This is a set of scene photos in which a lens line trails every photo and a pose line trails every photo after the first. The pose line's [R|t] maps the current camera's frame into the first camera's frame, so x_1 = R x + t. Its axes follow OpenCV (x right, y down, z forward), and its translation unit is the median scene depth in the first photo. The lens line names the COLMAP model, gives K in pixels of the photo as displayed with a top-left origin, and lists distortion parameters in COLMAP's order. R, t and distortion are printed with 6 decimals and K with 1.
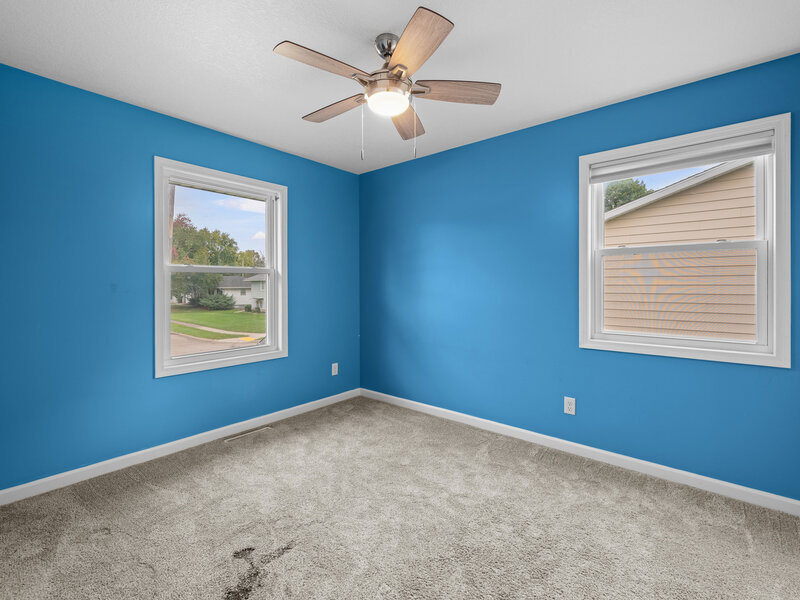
lens RADIAL K [[378.5, 0, 400.7], [0, 378.5, 295.1], [0, 0, 1]] dist [0.002545, 0.000101]
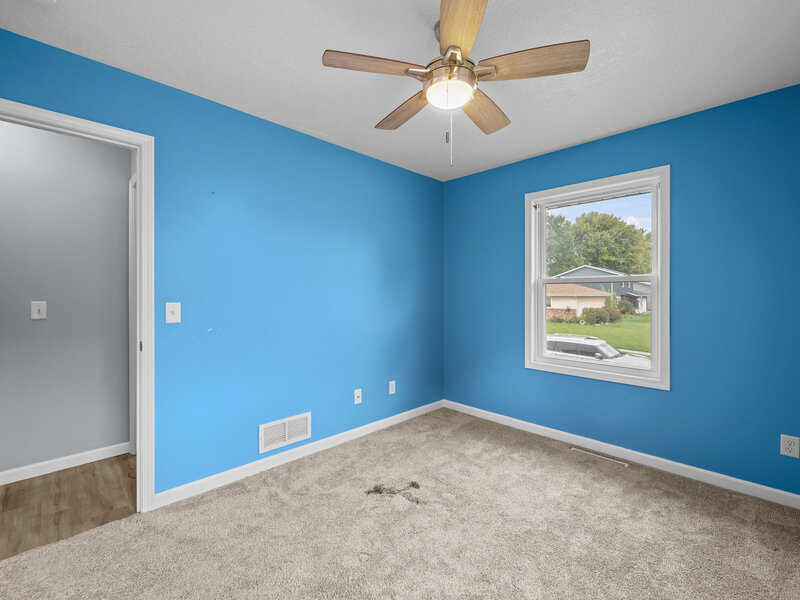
lens RADIAL K [[362.9, 0, 399.1], [0, 362.9, 297.1], [0, 0, 1]] dist [0.000312, -0.000414]
pose [[-0.096750, 0.013366, -0.995219, 0.739405], [-0.027394, 0.999495, 0.016086, -0.029326], [0.994932, 0.028819, -0.096335, 0.845949]]
